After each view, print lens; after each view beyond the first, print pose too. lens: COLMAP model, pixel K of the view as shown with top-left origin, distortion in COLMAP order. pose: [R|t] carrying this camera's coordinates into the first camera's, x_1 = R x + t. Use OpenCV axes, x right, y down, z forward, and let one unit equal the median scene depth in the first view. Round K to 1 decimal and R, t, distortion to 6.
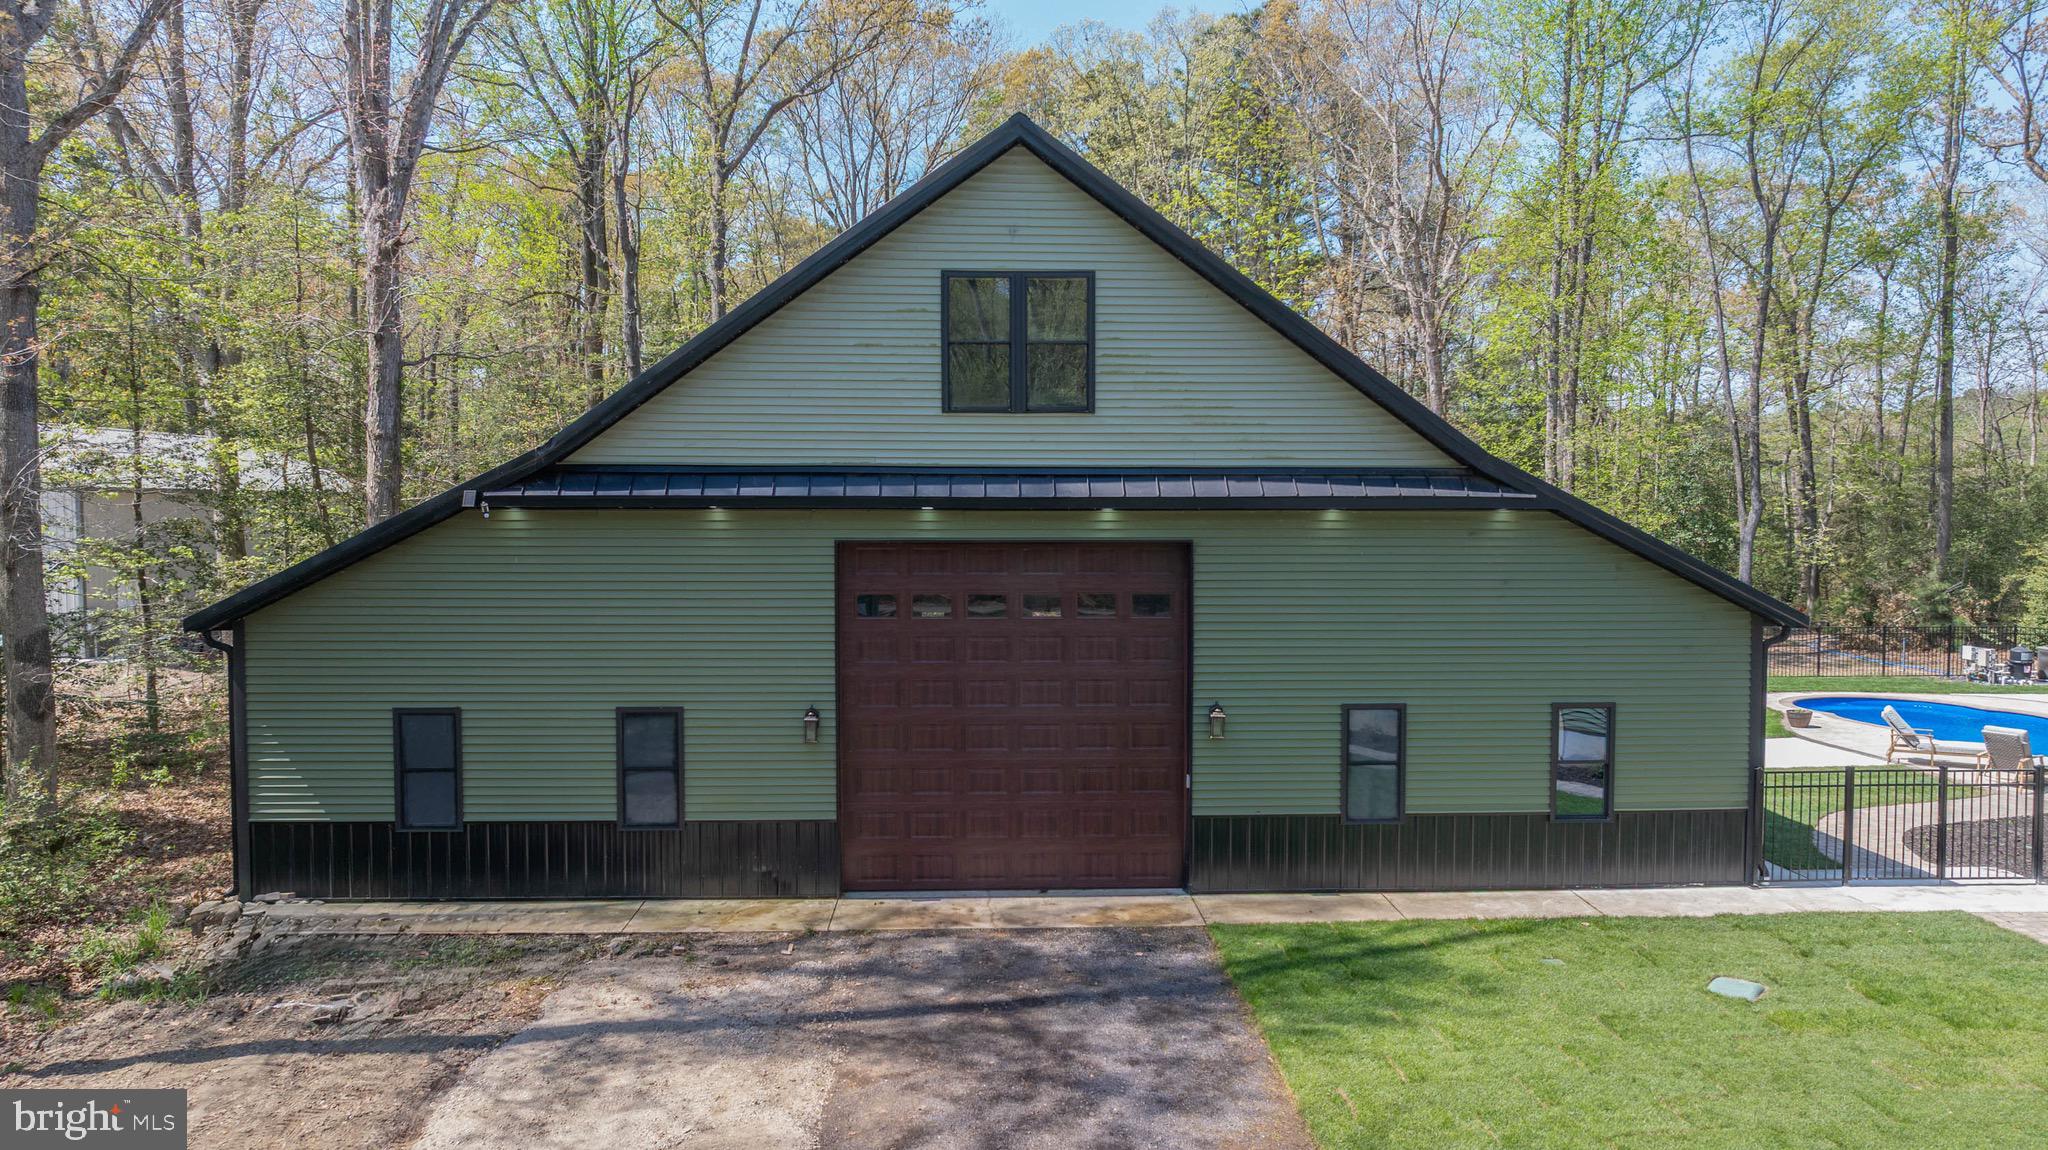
lens RADIAL K [[1460.5, 0, 1015.0], [0, 1460.5, 564.8], [0, 0, 1]] dist [-0.039588, 0.061319]
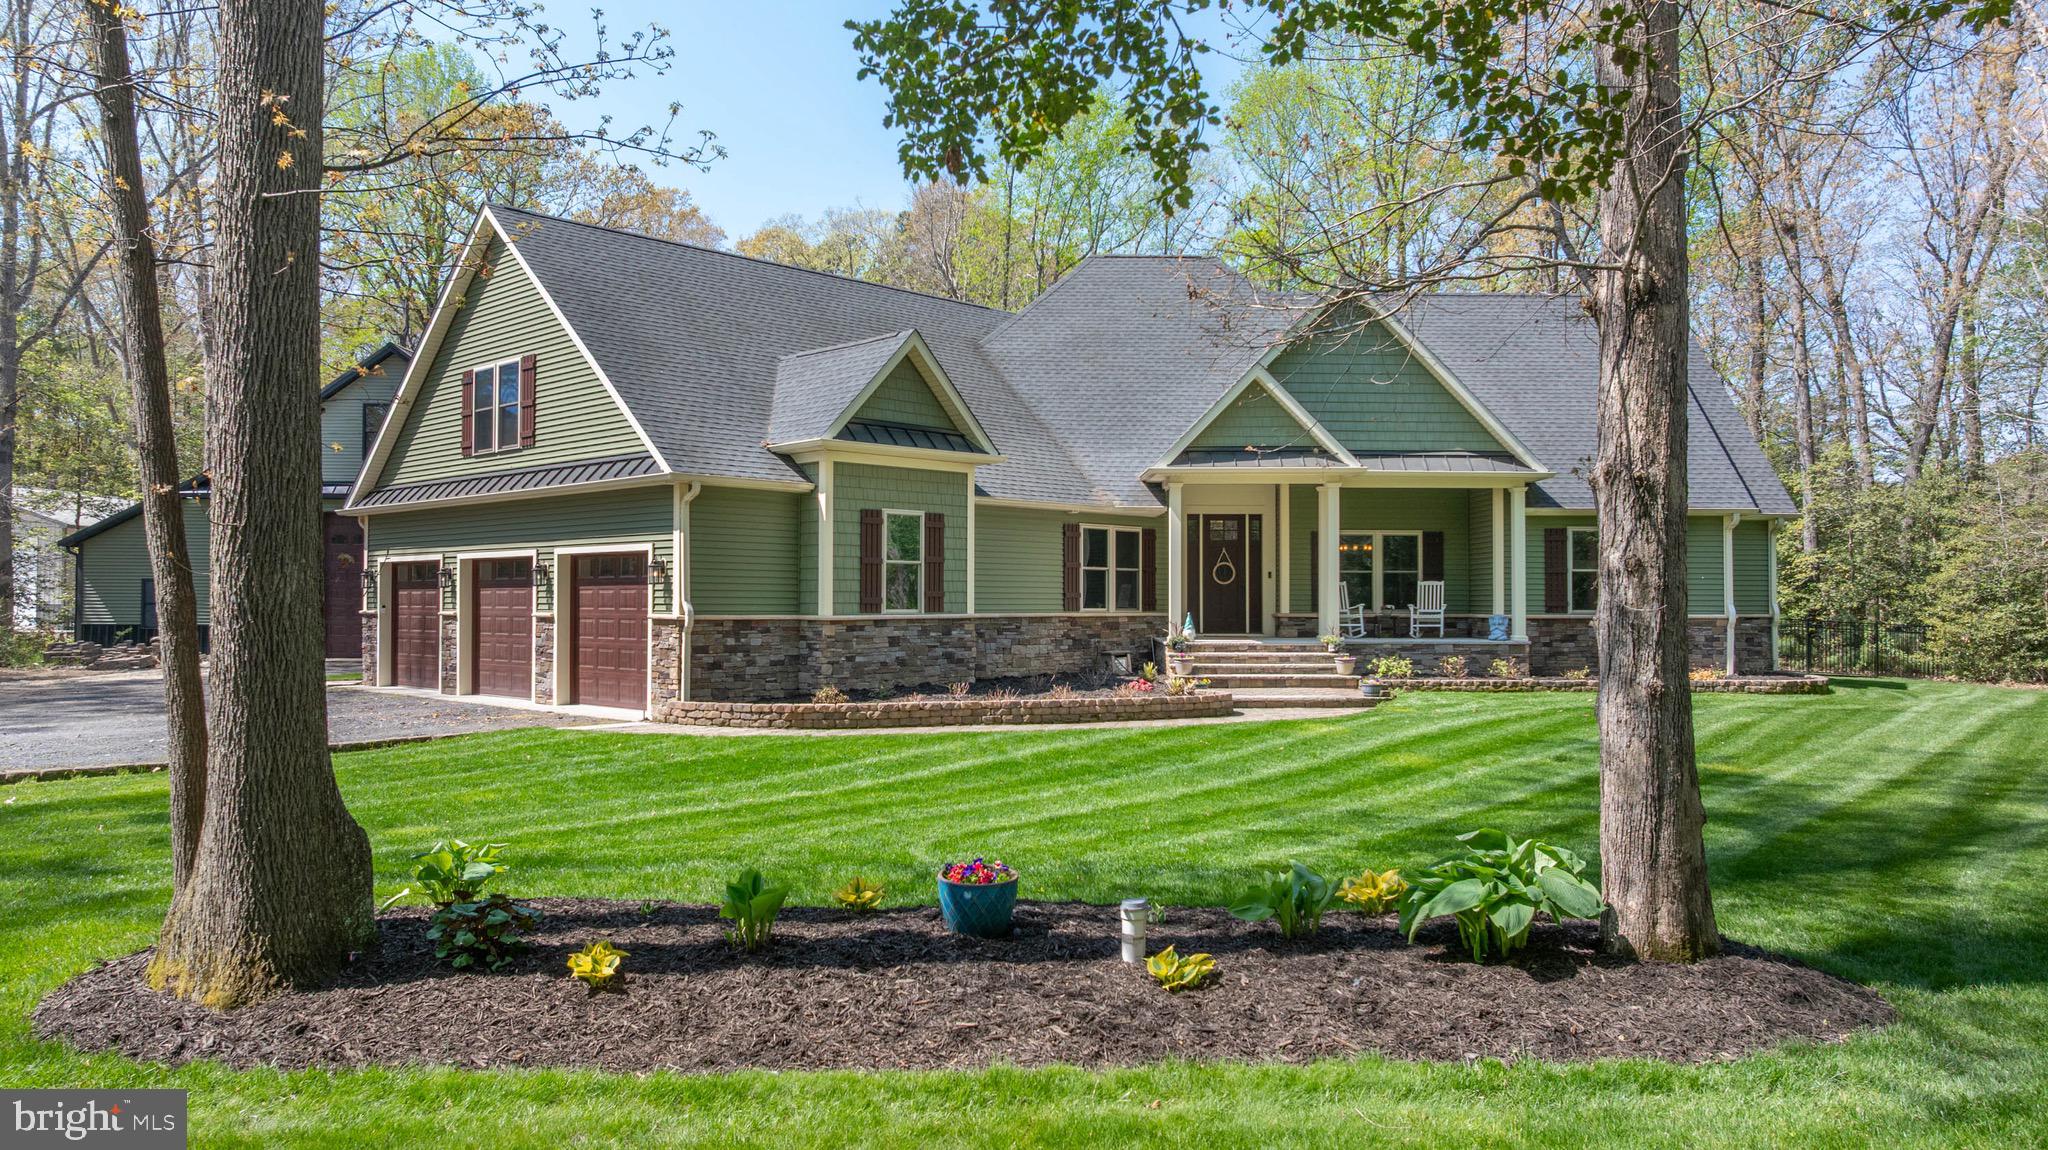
lens RADIAL K [[1452.0, 0, 1029.7], [0, 1452.0, 568.3], [0, 0, 1]] dist [-0.022440, 0.000785]
pose [[0.999638, 0.000614, -0.026909, 0.482545], [-0.002339, 0.997941, -0.064100, 0.098846], [0.026814, 0.064139, 0.997581, -0.587715]]
